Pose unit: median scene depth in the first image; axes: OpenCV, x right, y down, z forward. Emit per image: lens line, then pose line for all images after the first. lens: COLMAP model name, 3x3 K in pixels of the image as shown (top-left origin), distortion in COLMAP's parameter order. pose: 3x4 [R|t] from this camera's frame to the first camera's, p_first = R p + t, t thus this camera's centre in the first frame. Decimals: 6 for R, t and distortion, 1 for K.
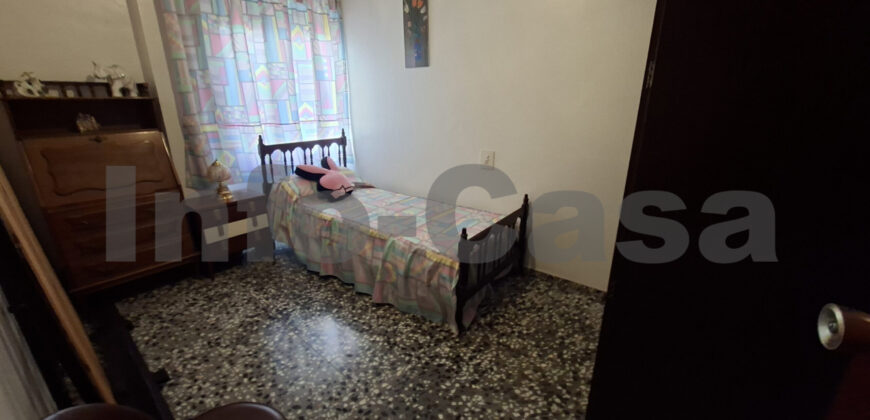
lens RADIAL K [[345.7, 0, 444.1], [0, 345.7, 204.0], [0, 0, 1]] dist [-0.006631, 0.002351]
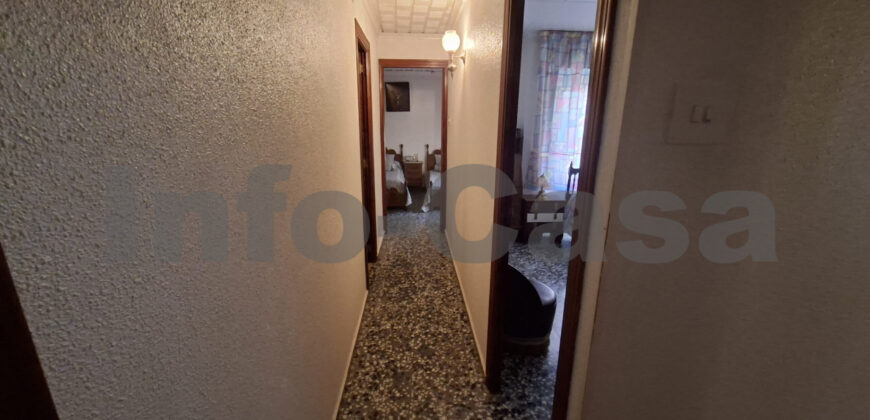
lens RADIAL K [[345.7, 0, 441.1], [0, 345.7, 213.1], [0, 0, 1]] dist [-0.006631, 0.002351]
pose [[0.668955, 0.183599, -0.720271, 0.230497], [-0.223513, 0.973853, 0.040649, 0.095159], [0.708901, 0.133798, 0.692501, -0.455621]]
